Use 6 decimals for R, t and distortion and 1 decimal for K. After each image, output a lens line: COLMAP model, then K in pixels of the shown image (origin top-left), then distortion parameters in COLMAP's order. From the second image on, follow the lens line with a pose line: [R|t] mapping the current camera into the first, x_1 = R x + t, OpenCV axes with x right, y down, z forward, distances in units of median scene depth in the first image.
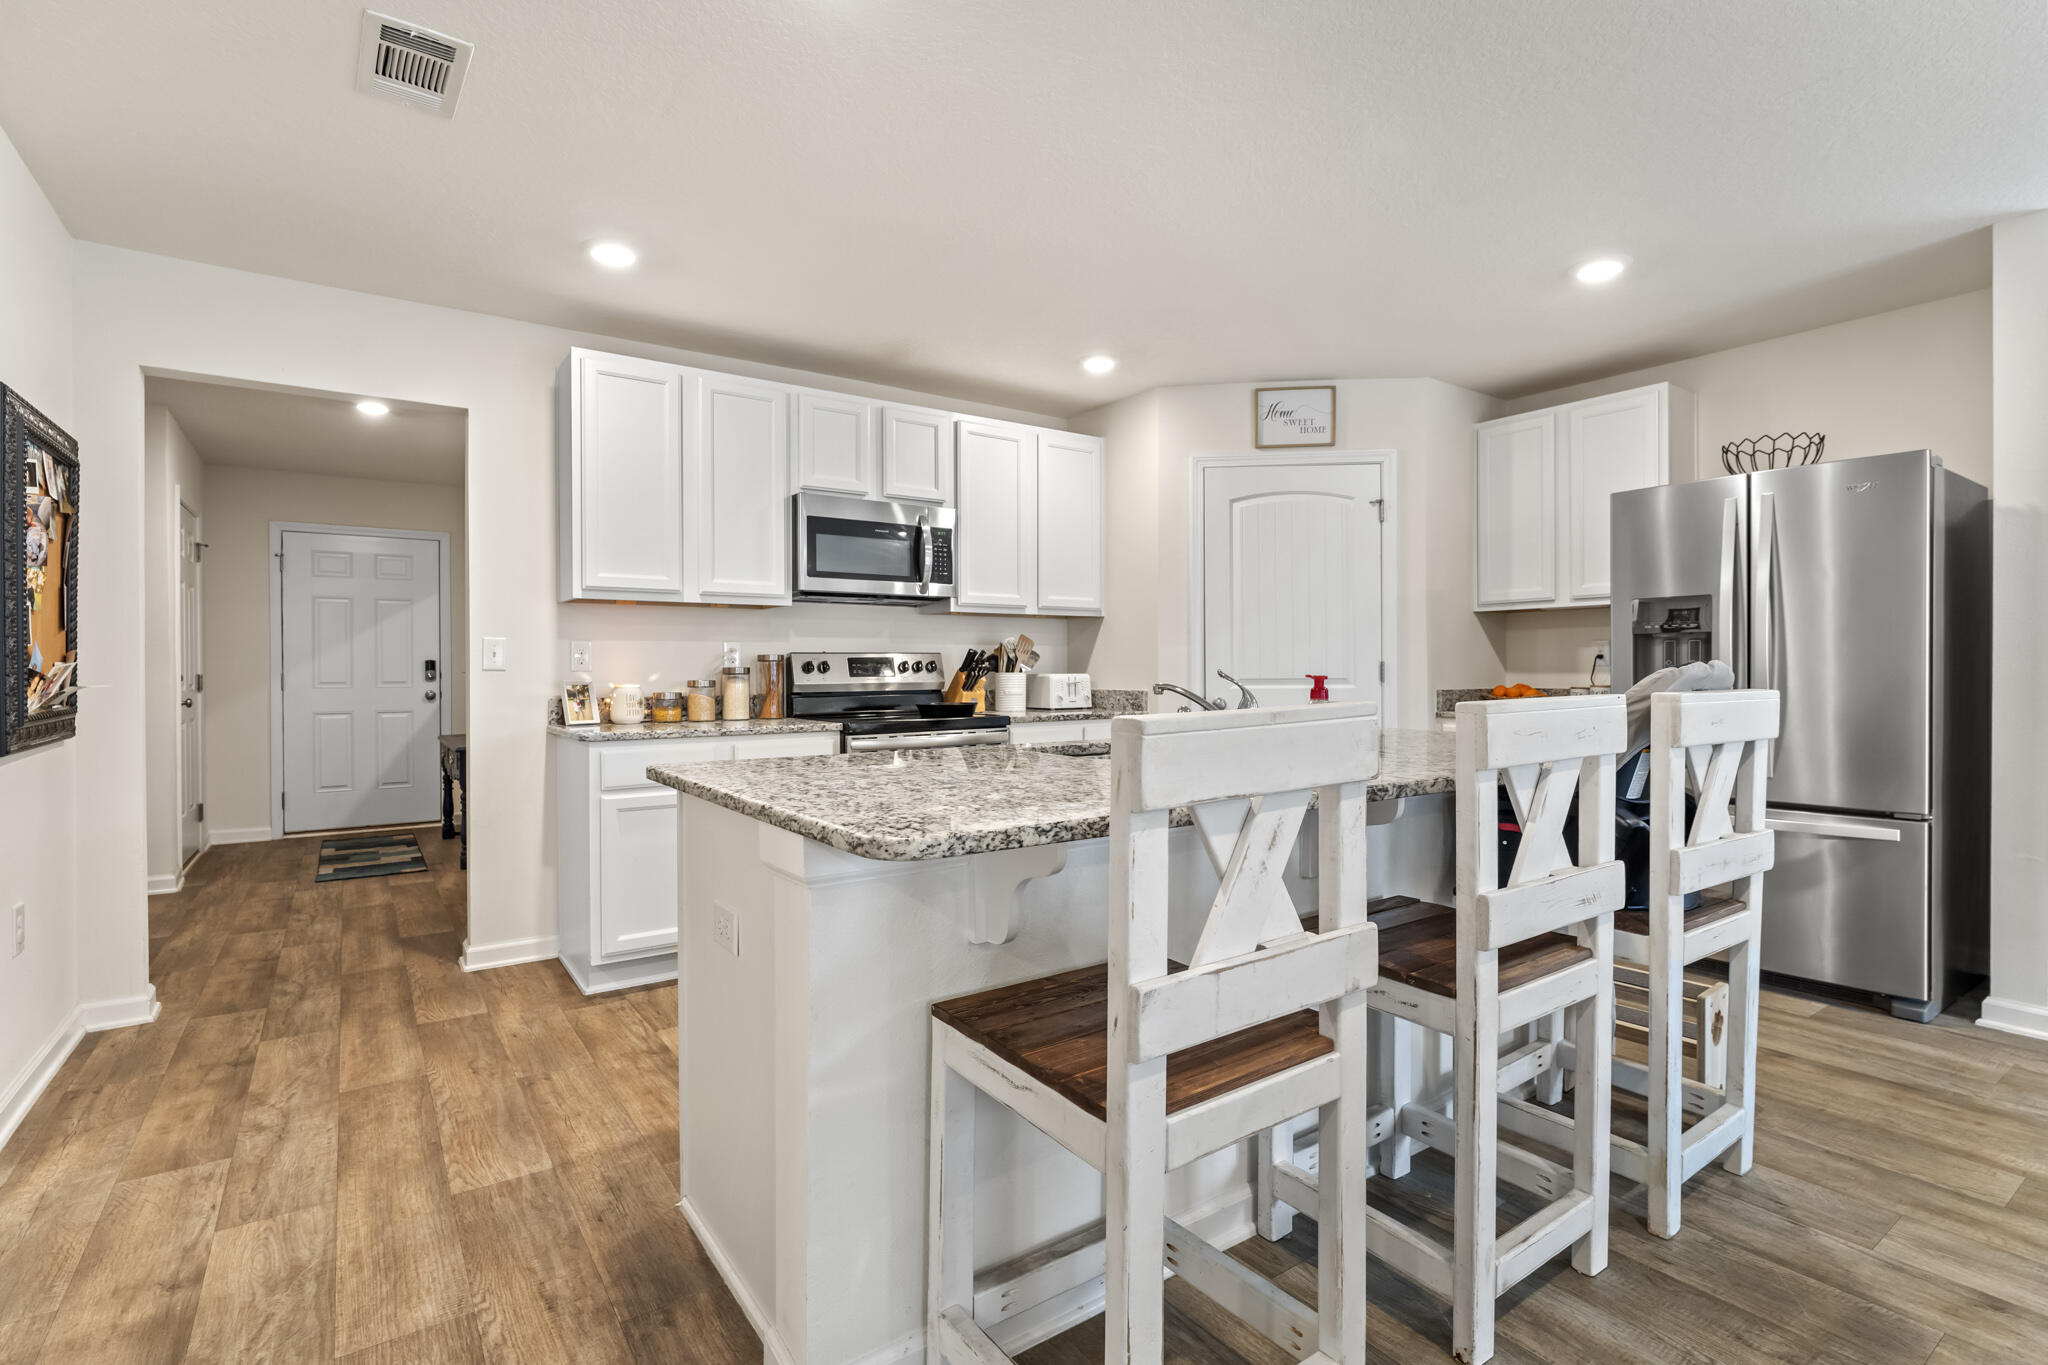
lens RADIAL K [[961.7, 0, 1024.0], [0, 961.7, 682.5], [0, 0, 1]] dist [-0.004879, -0.001007]
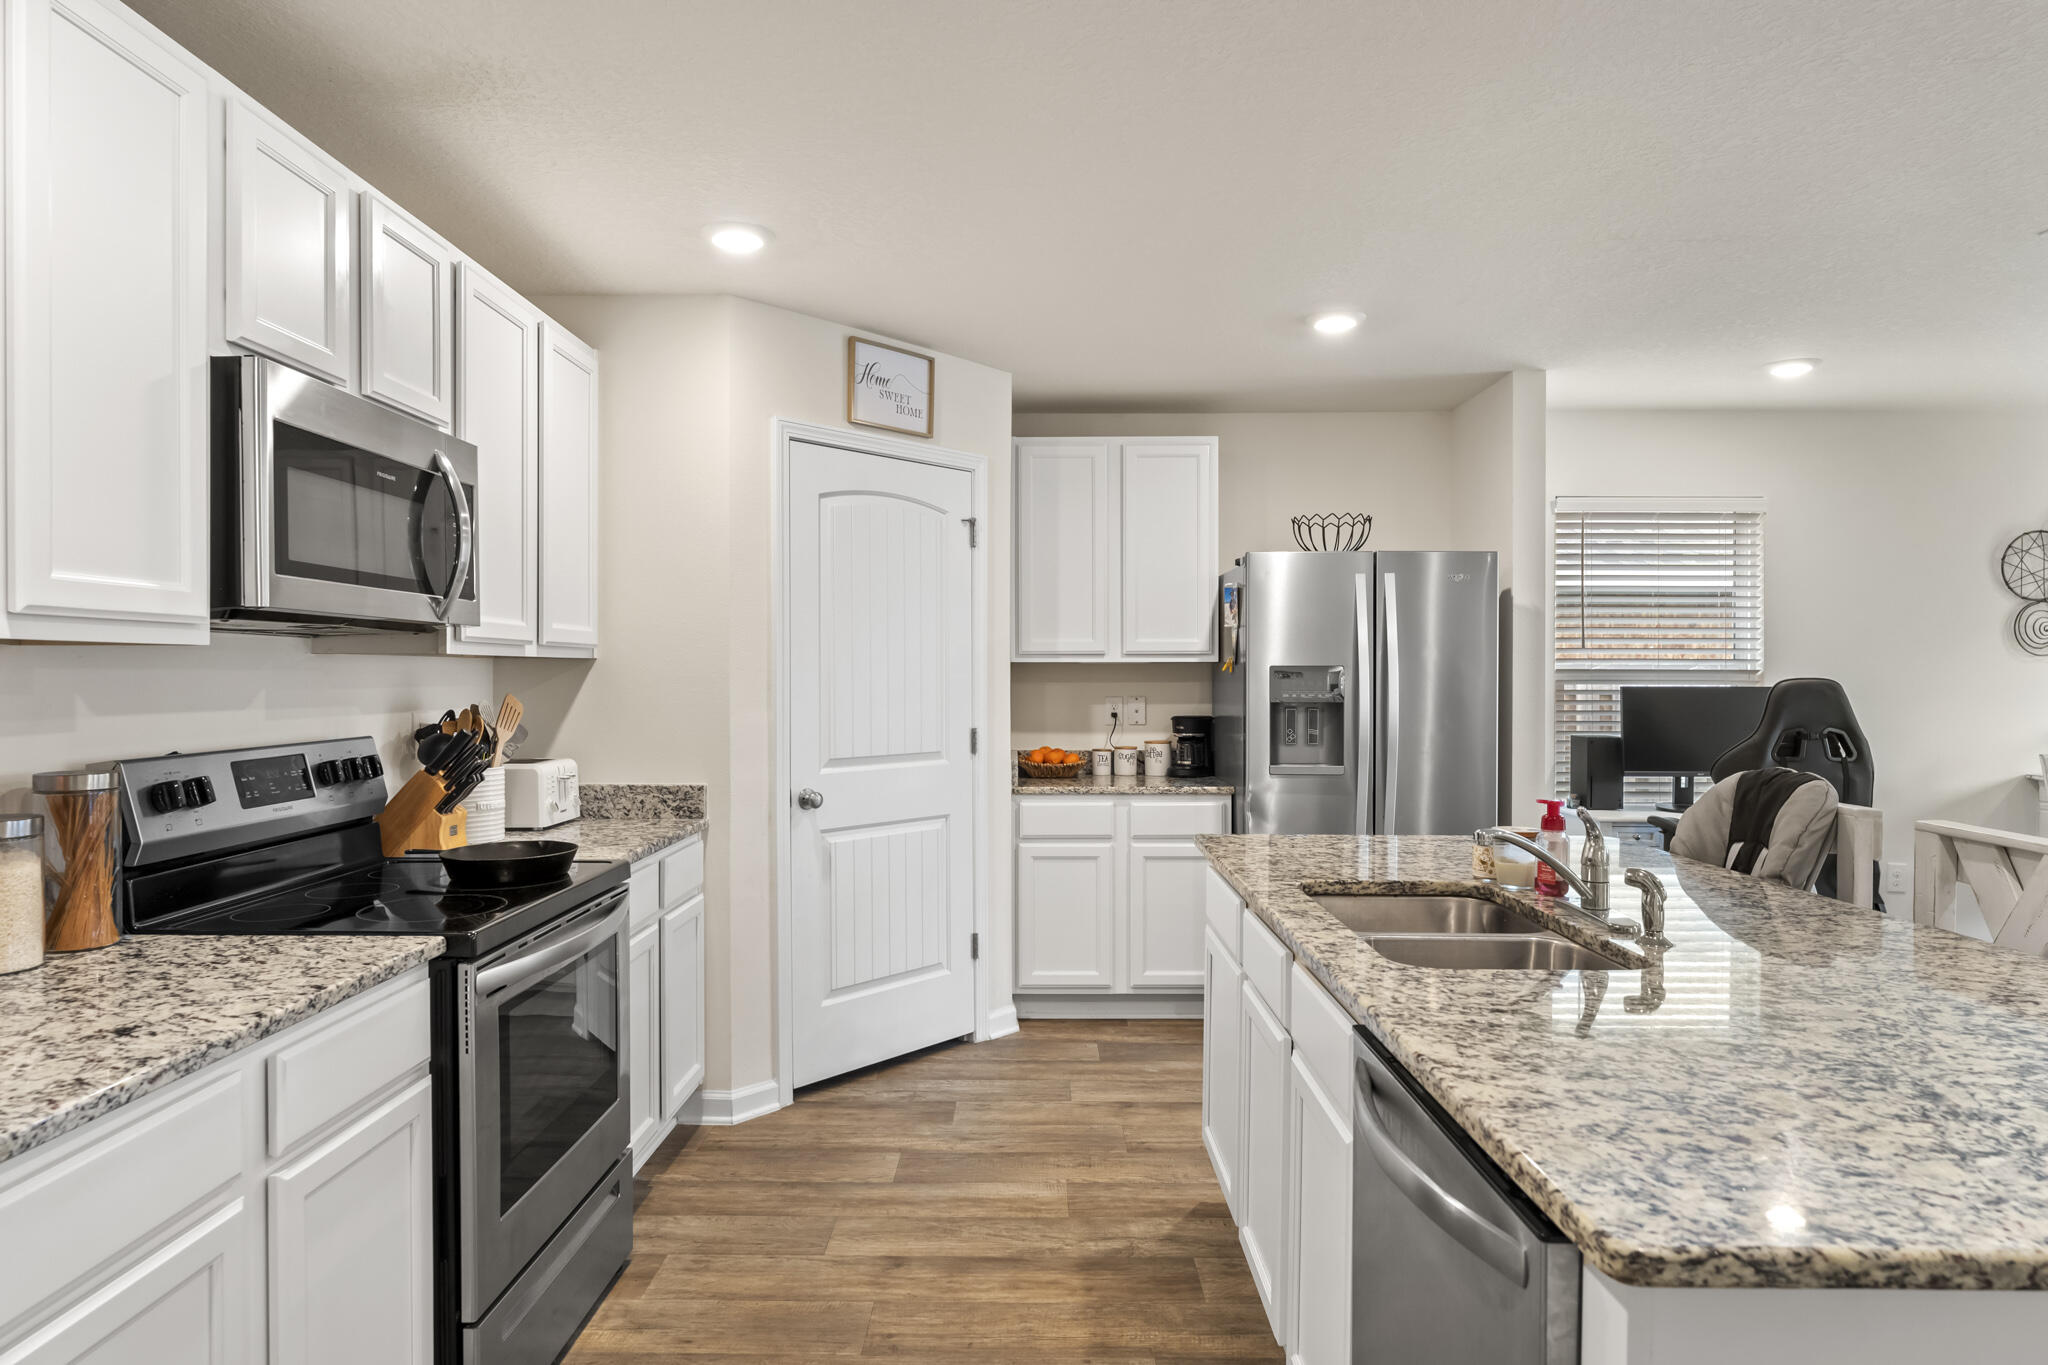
lens RADIAL K [[1196.2, 0, 1024.0], [0, 1196.2, 682.5], [0, 0, 1]] dist [-0.003831, 0.001187]
pose [[0.590965, 0.000245, 0.806697, -0.398533], [0.008645, 0.999941, -0.006637, -0.054328], [-0.806651, 0.010896, 0.590928, 0.421248]]
